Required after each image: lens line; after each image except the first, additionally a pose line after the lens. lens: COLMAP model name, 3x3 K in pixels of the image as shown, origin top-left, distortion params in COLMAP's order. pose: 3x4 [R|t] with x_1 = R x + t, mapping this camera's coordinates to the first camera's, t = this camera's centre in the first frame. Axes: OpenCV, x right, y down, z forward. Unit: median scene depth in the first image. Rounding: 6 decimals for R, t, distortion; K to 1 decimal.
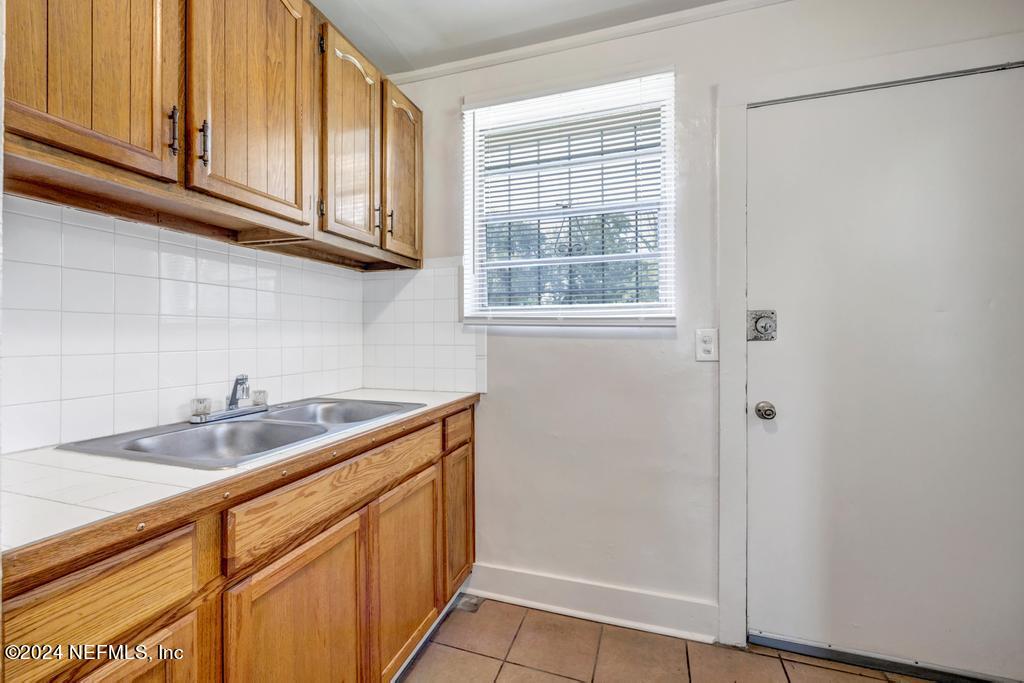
lens RADIAL K [[422.5, 0, 511.9], [0, 422.5, 334.0], [0, 0, 1]] dist [-0.001921, -0.000103]
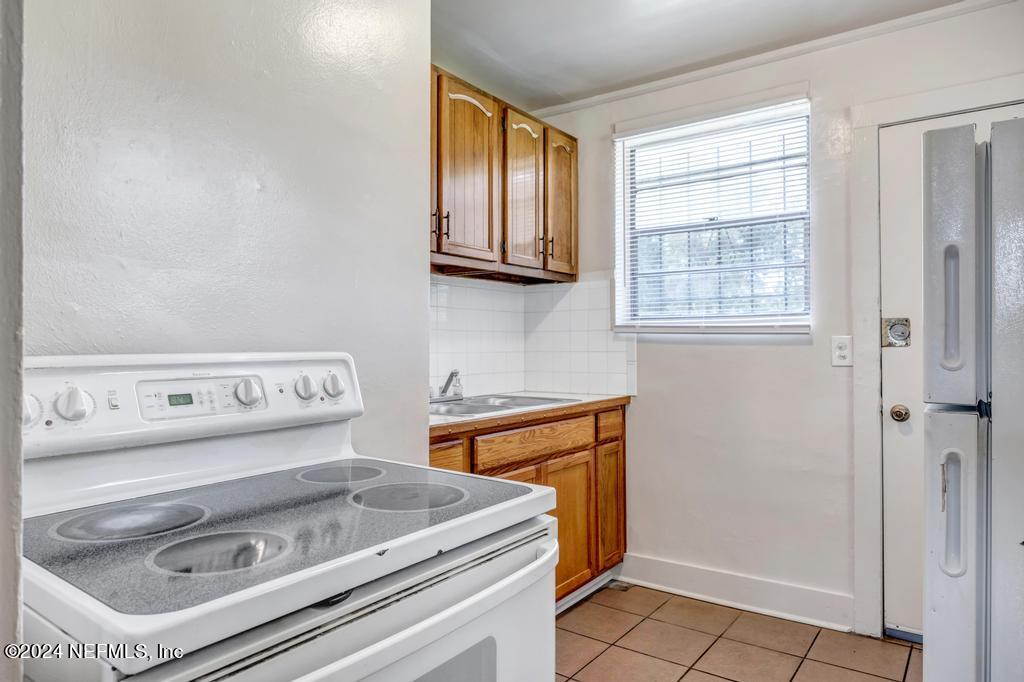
lens RADIAL K [[642.7, 0, 512.0], [0, 642.7, 341.0], [0, 0, 1]] dist [-0.005750, -0.001458]
pose [[0.952843, -0.002510, -0.303452, 0.156746], [0.001652, 0.999994, -0.003083, 0.004198], [0.303458, 0.002437, 0.952842, -0.766785]]
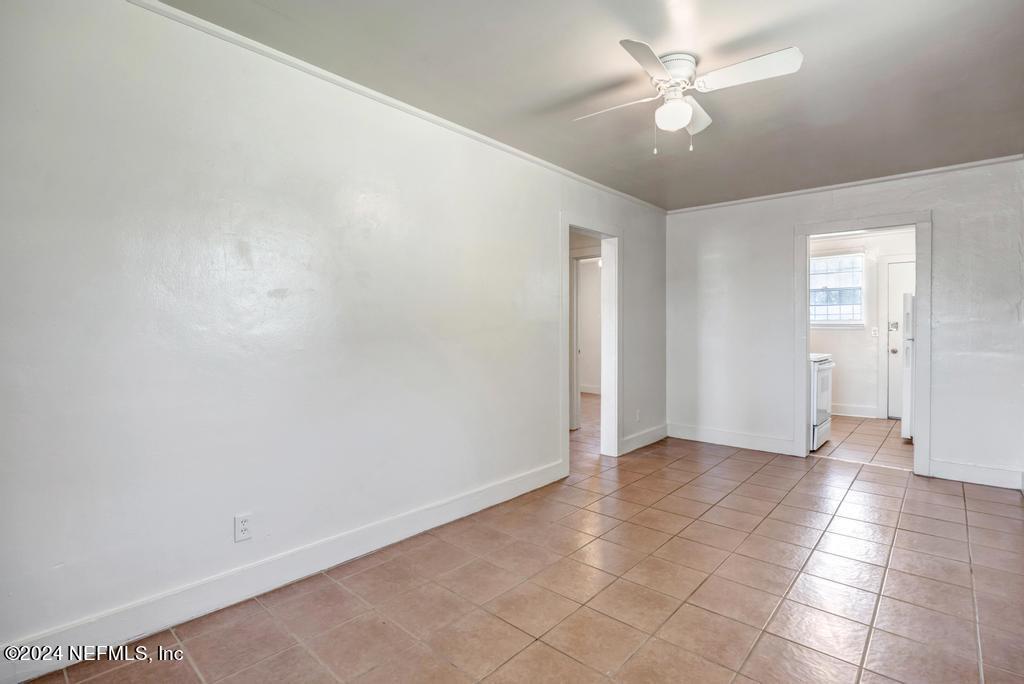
lens RADIAL K [[493.9, 0, 507.5], [0, 493.9, 339.9], [0, 0, 1]] dist [0.001505, 0.000211]
pose [[0.916759, 0.005655, -0.399401, -0.655605], [0.001449, 0.999846, 0.017482, 0.014571], [0.399438, -0.016605, 0.916610, -3.778408]]
